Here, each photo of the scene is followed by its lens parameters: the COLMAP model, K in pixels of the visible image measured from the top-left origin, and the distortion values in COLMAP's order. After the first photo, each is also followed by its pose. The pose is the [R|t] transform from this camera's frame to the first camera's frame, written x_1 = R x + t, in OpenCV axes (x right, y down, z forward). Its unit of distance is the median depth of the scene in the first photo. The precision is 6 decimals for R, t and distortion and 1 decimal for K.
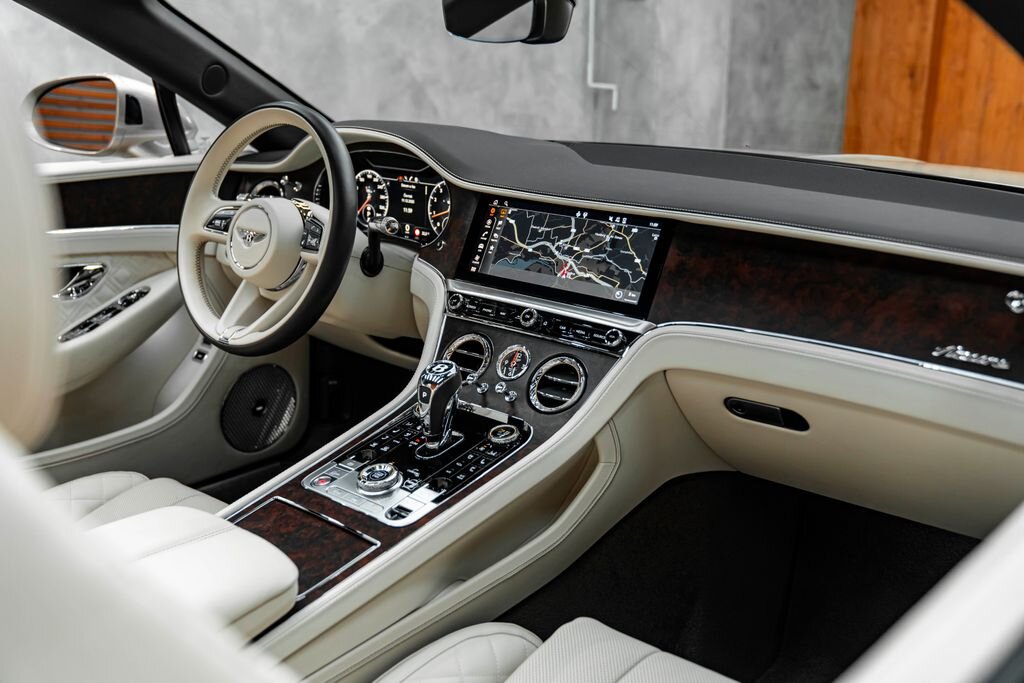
lens RADIAL K [[1060.4, 0, 504.5], [0, 1060.4, 350.7], [0, 0, 1]] dist [-0.000718, 0.000000]
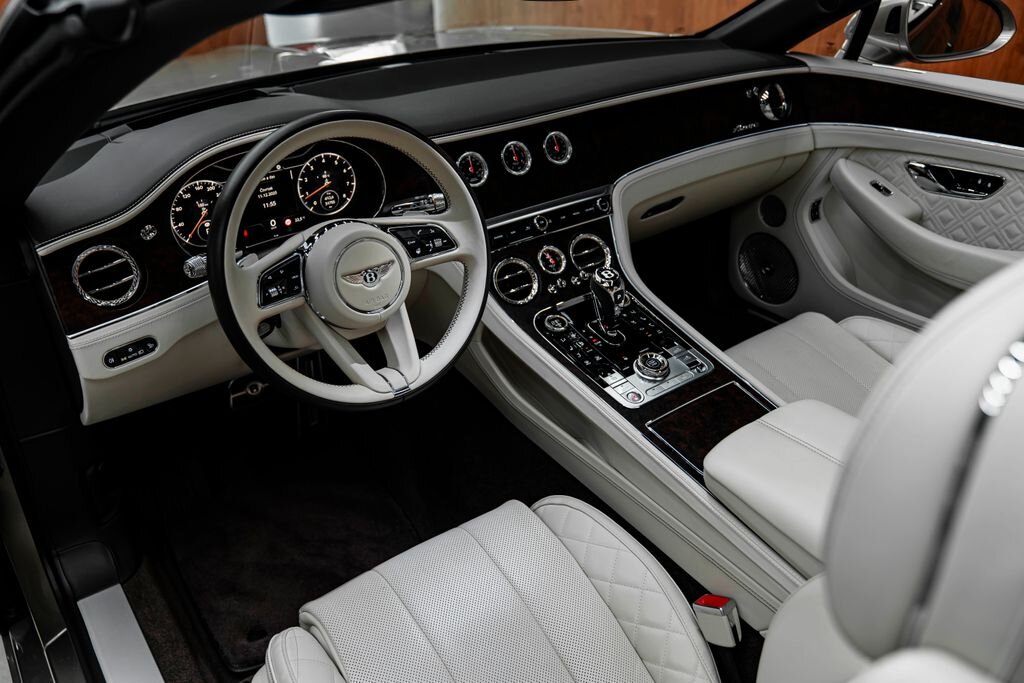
lens RADIAL K [[850.1, 0, 511.5], [0, 850.1, 344.5], [0, 0, 1]] dist [-0.006063, -0.012641]
pose [[0.207035, -0.497986, 0.842108, -0.872280], [0.300406, 0.851534, 0.429704, -0.339918], [-0.931071, 0.164011, 0.325896, 0.715118]]
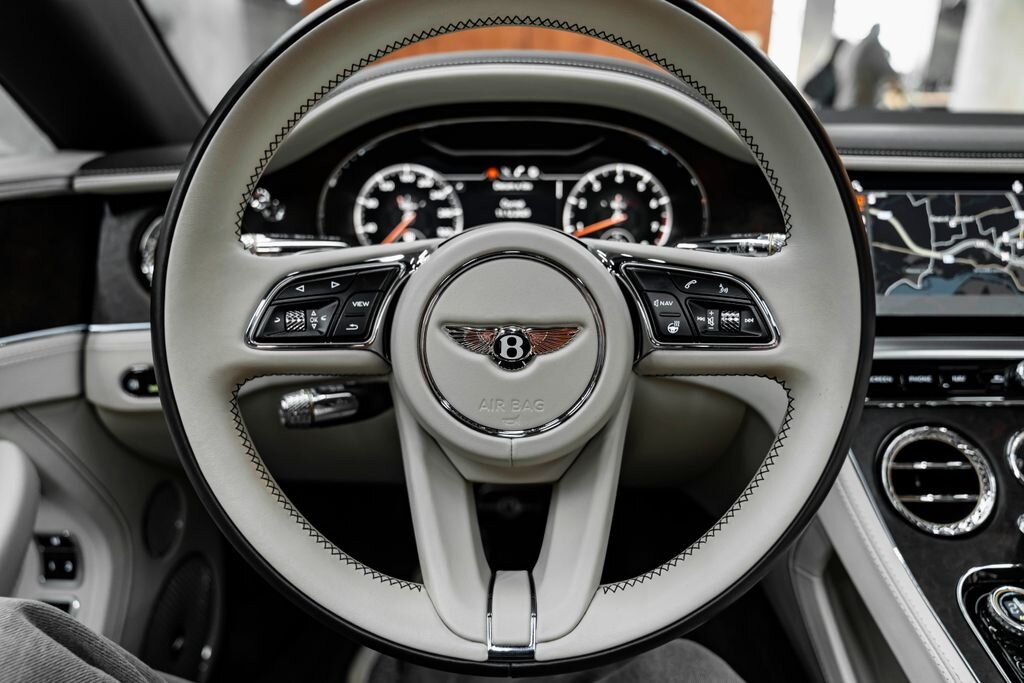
lens RADIAL K [[693.5, 0, 512.9], [0, 693.5, 340.8], [0, 0, 1]] dist [-0.024420, 0.013772]
pose [[0.753296, -0.218333, 0.620383, -0.401479], [0.192379, 0.975181, 0.109603, -0.139884], [-0.628916, 0.036785, 0.776603, 0.869855]]
